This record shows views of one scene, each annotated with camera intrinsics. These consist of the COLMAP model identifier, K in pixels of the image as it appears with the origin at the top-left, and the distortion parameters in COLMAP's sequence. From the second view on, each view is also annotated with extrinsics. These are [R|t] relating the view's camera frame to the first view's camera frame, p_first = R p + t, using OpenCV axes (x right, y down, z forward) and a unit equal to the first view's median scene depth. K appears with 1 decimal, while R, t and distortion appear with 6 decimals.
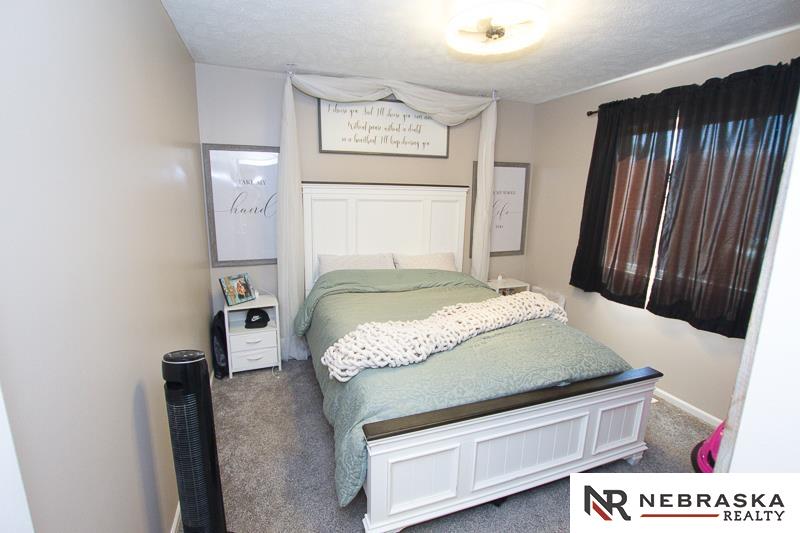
lens RADIAL K [[370.8, 0, 401.2], [0, 370.8, 265.9], [0, 0, 1]] dist [-0.032056, 0.004539]
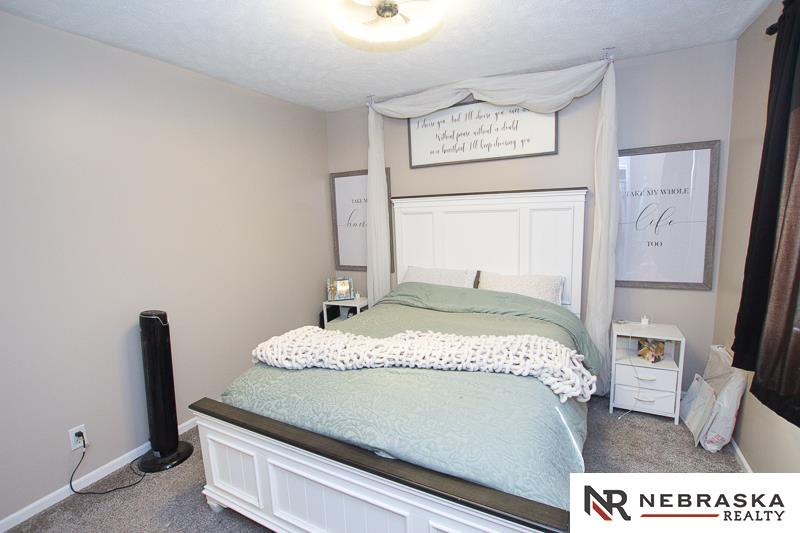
lens RADIAL K [[370.8, 0, 401.2], [0, 370.8, 265.9], [0, 0, 1]] dist [-0.032056, 0.004539]
pose [[0.675508, 0.063919, -0.734577, 0.551773], [-0.096075, 0.995373, -0.001738, -0.027905], [0.731066, 0.071749, 0.678524, 0.288209]]
